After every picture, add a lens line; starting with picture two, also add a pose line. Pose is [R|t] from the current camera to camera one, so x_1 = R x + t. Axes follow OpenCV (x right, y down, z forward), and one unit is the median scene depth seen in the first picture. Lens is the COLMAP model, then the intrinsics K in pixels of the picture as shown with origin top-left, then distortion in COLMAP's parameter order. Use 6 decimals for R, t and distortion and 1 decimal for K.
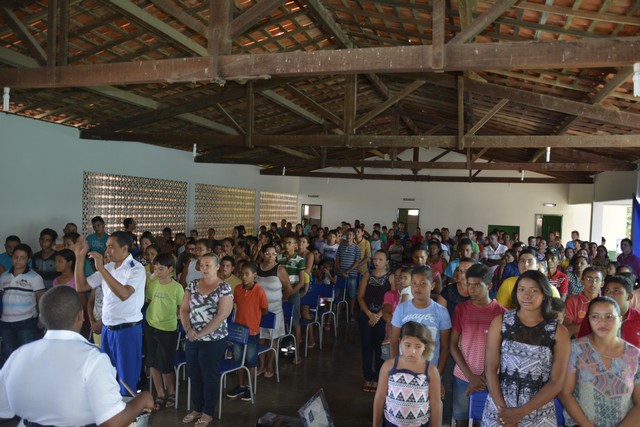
lens RADIAL K [[499.1, 0, 320.0], [0, 499.1, 213.5], [0, 0, 1]] dist [-0.179925, 0.153292]
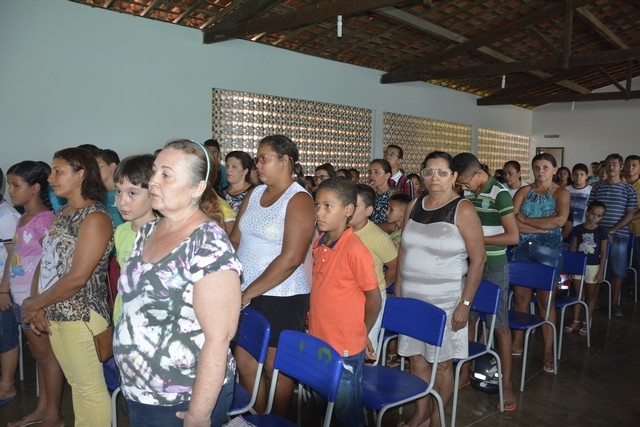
lens RADIAL K [[499.1, 0, 320.0], [0, 499.1, 213.5], [0, 0, 1]] dist [-0.179925, 0.153292]
pose [[0.894615, 0.012627, -0.446660, -0.000225], [0.019294, 0.997577, 0.066847, 0.086410], [0.446421, -0.068420, 0.892203, 0.569124]]
